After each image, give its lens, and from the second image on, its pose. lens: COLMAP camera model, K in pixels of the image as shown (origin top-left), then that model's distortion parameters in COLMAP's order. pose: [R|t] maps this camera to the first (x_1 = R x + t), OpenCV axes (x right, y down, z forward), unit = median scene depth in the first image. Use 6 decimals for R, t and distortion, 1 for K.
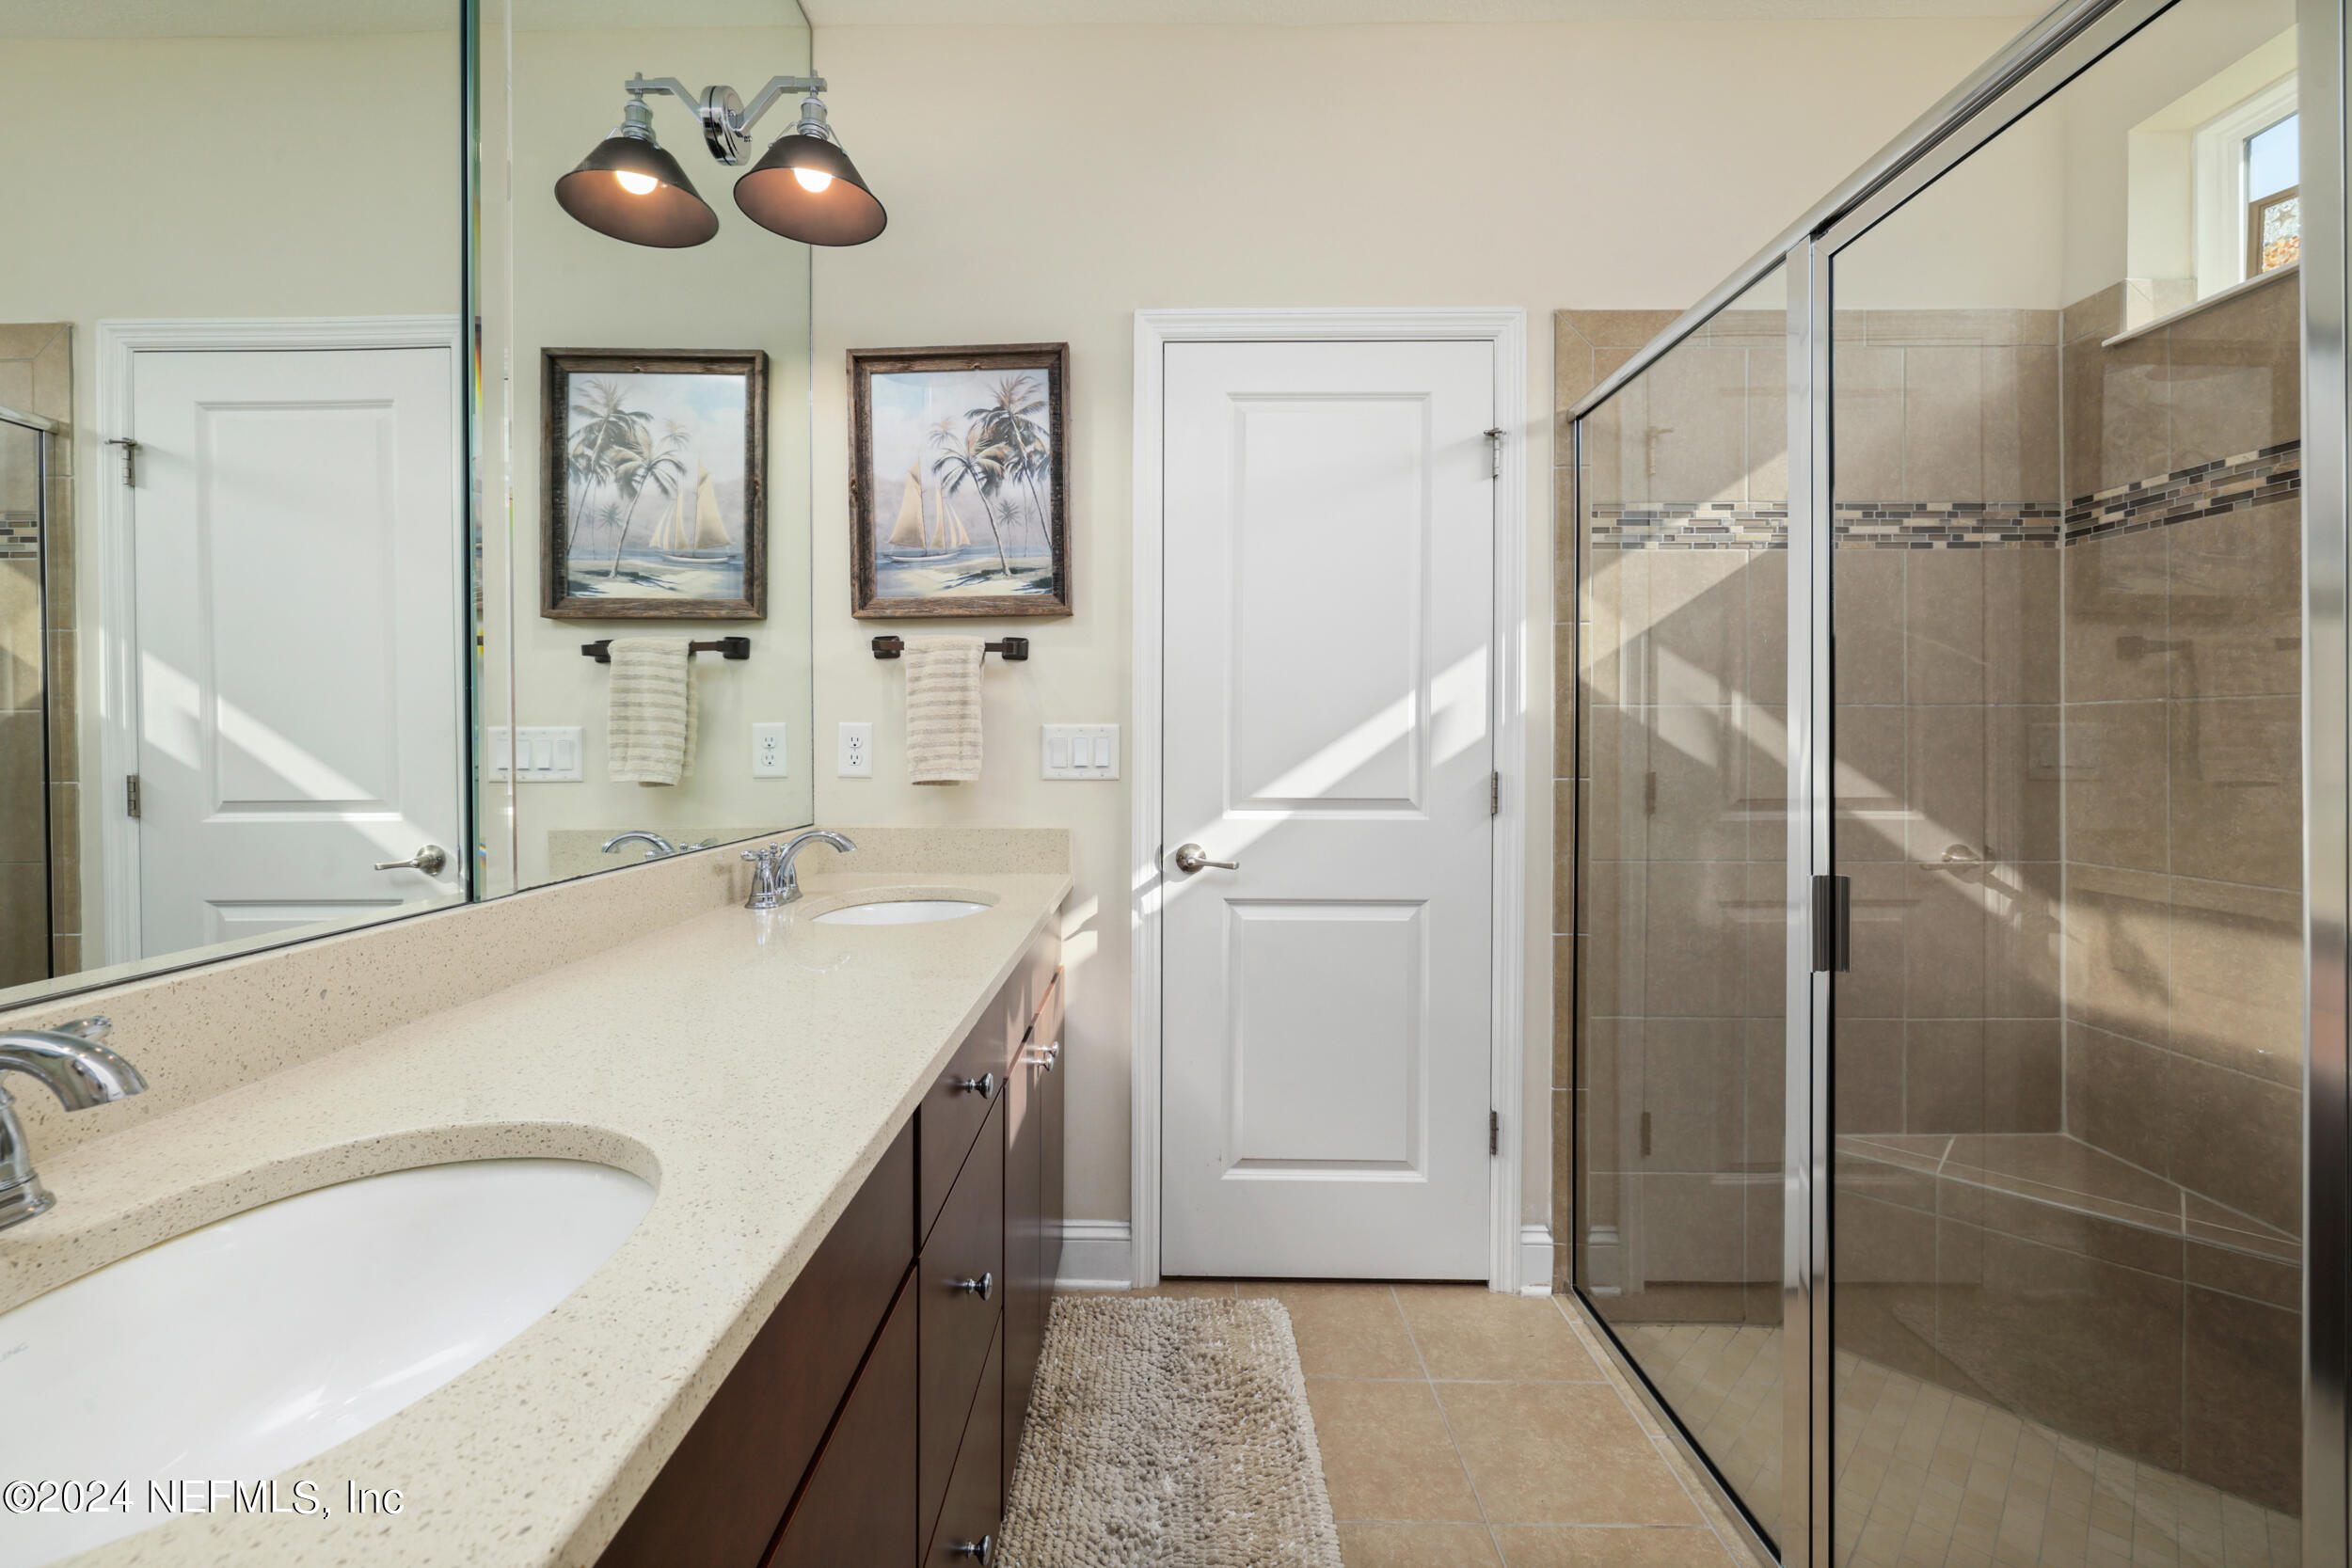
lens RADIAL K [[994.0, 0, 1147.4], [0, 994.0, 756.6], [0, 0, 1]] dist [-0.001362, 0.000805]
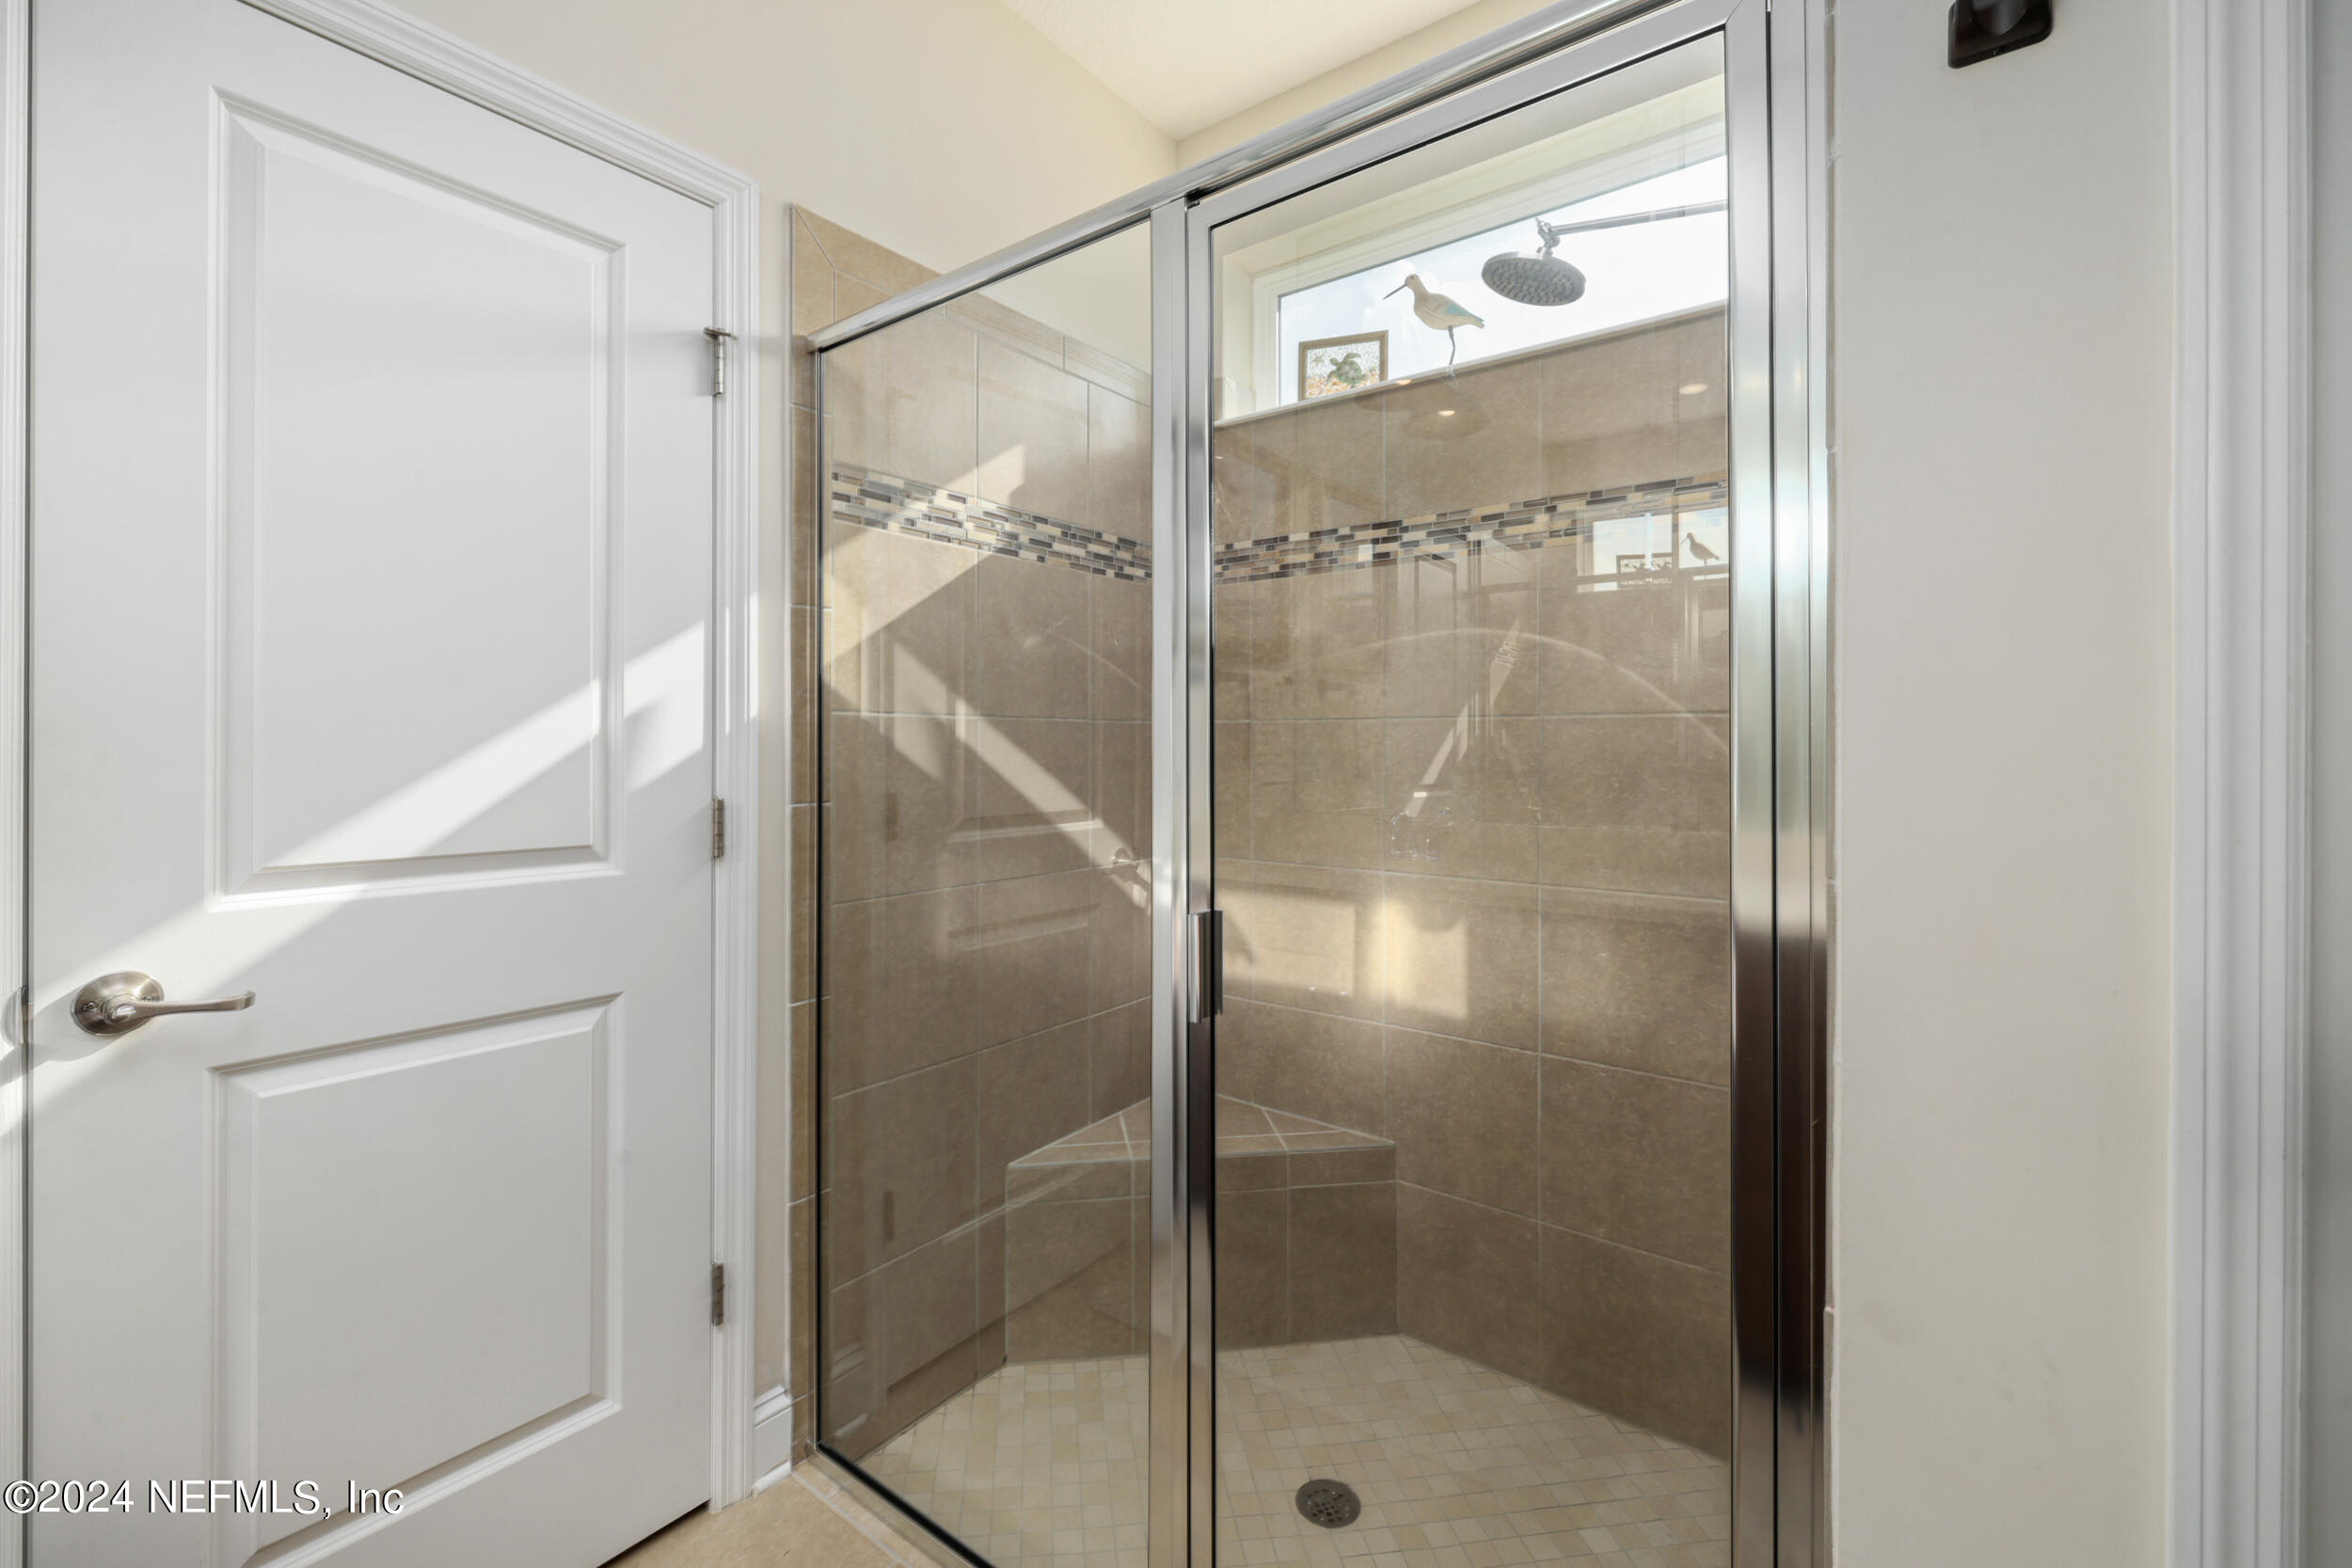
lens RADIAL K [[994.0, 0, 1155.9], [0, 994.0, 750.8], [0, 0, 1]] dist [-0.001362, 0.000805]
pose [[0.594815, -0.003470, 0.803855, -0.045670], [0.012339, 0.999912, -0.004814, -0.012811], [-0.803768, 0.012782, 0.594805, 0.308679]]
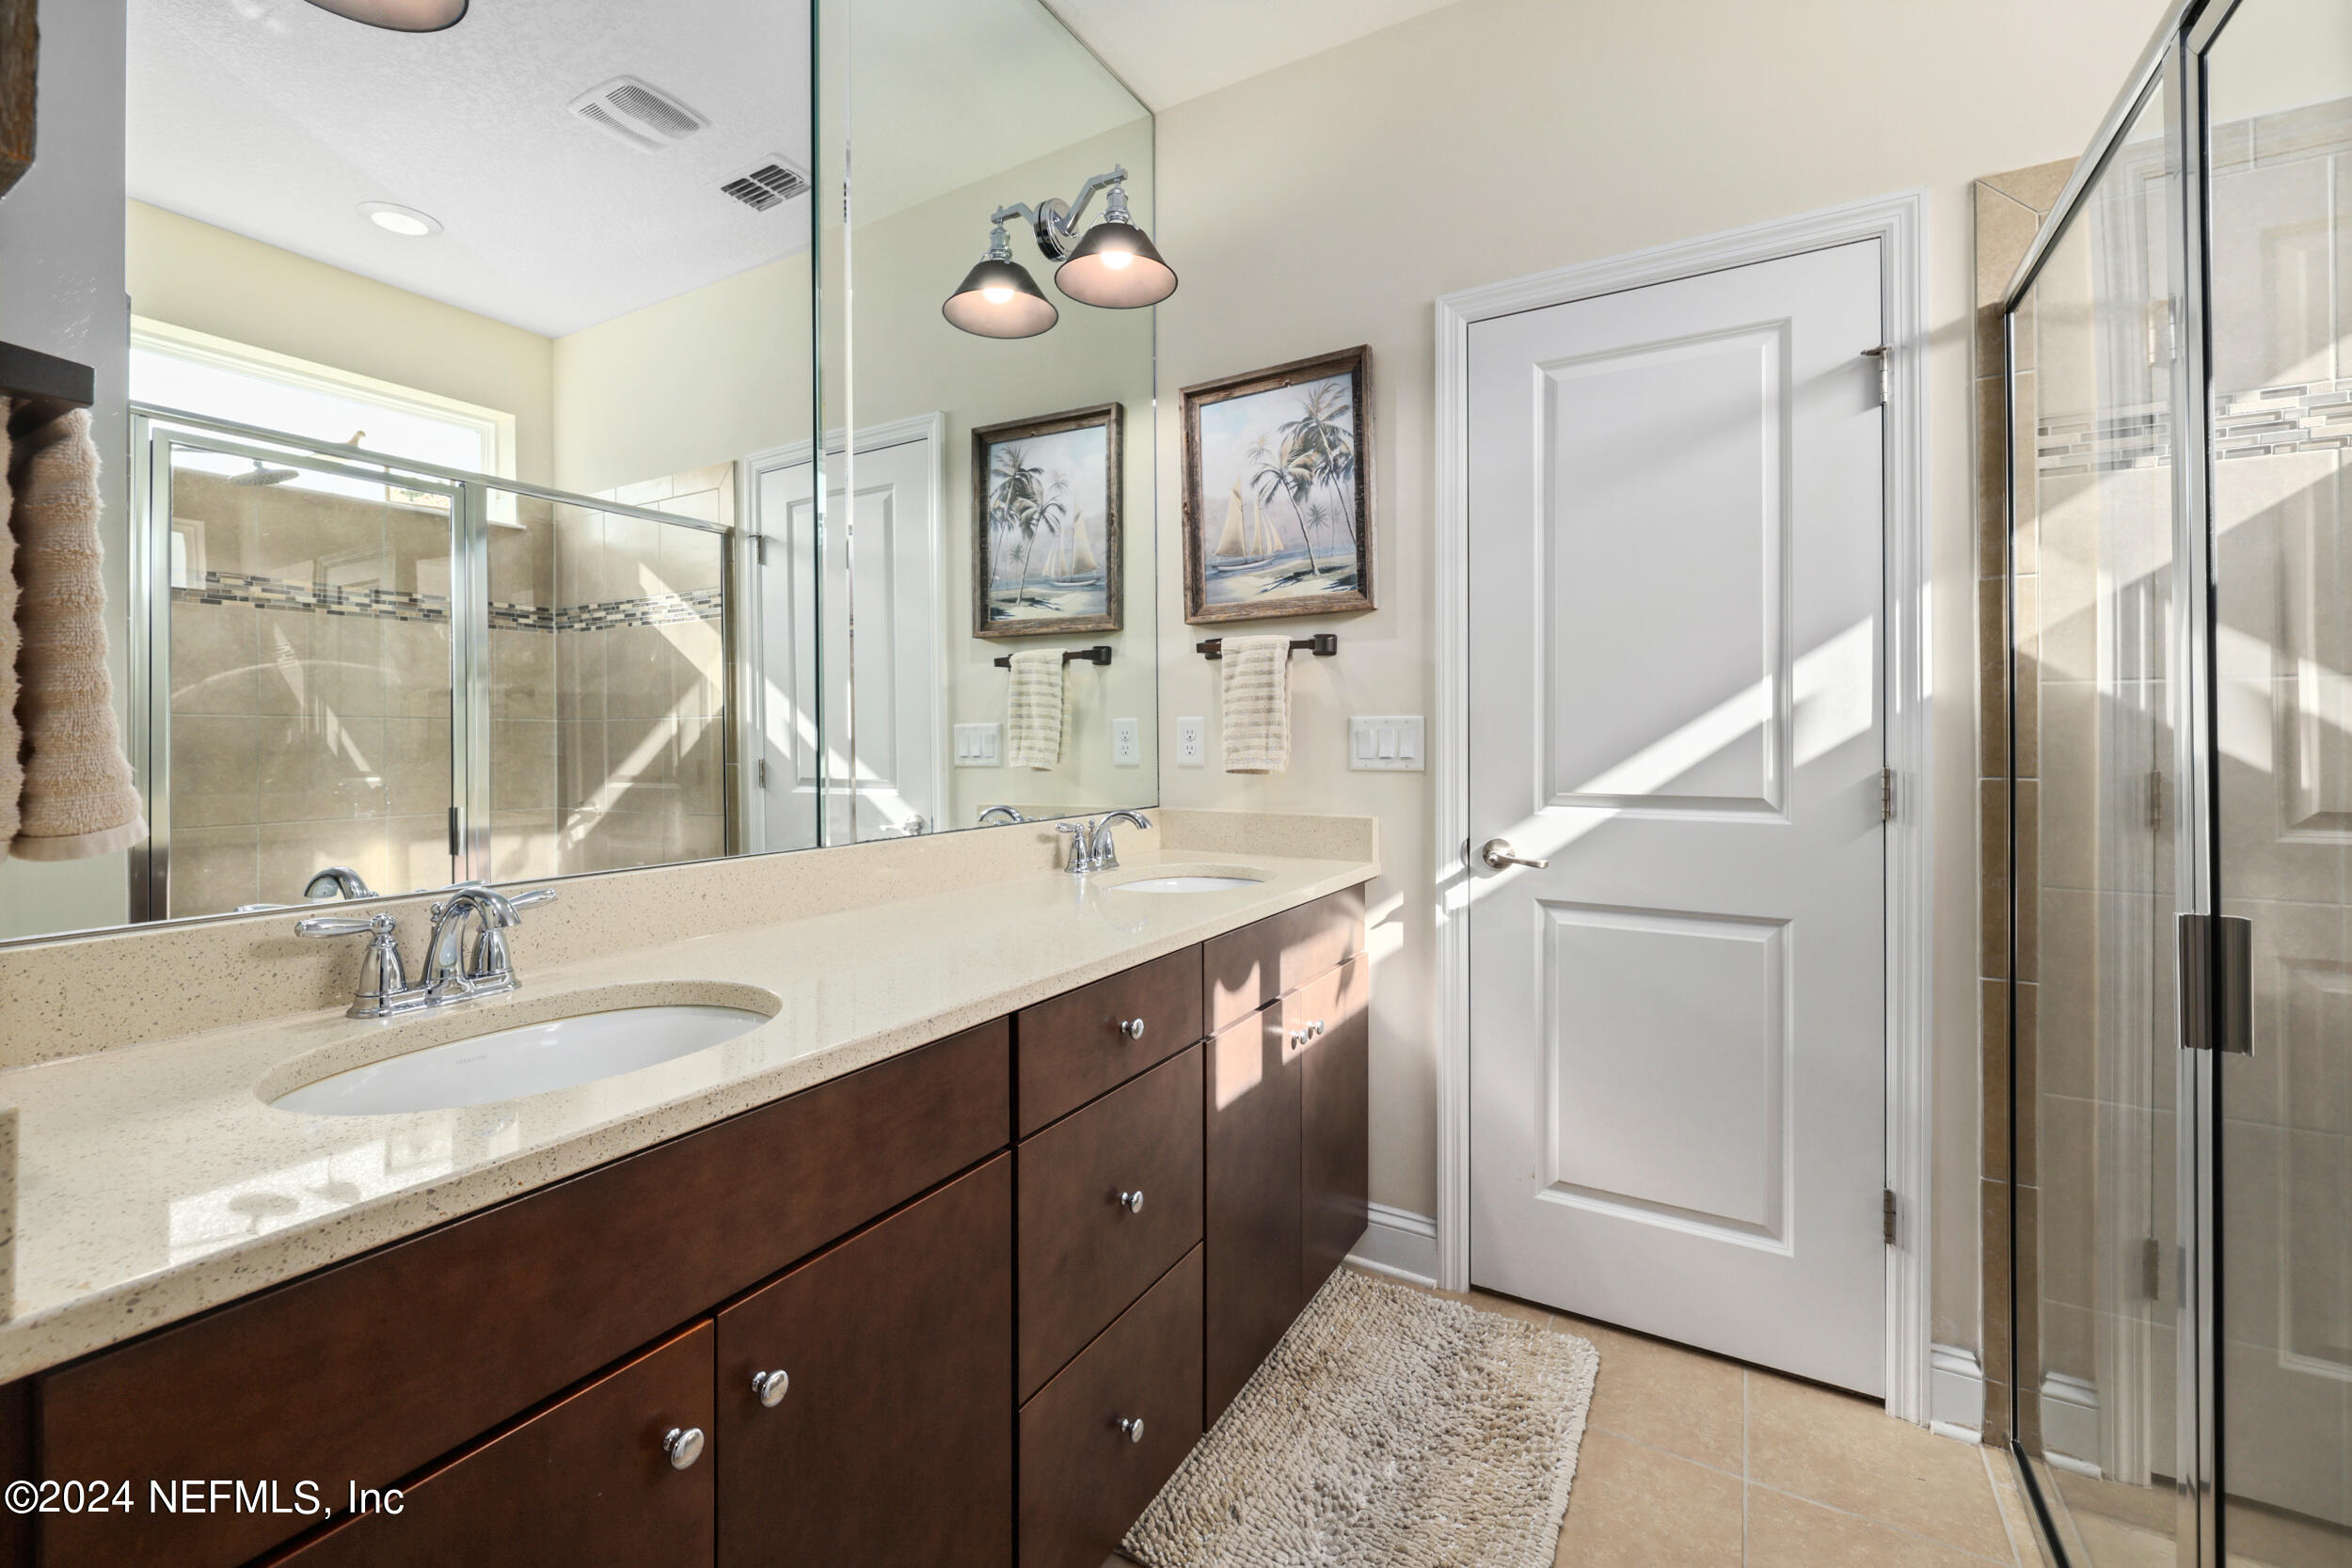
lens RADIAL K [[994.0, 0, 1138.3], [0, 994.0, 744.8], [0, 0, 1]] dist [-0.001362, 0.000805]
pose [[0.865678, 0.001386, -0.500600, 0.229118], [-0.003948, 0.999984, -0.004058, 0.001707], [0.500586, 0.005490, 0.865669, -0.003892]]
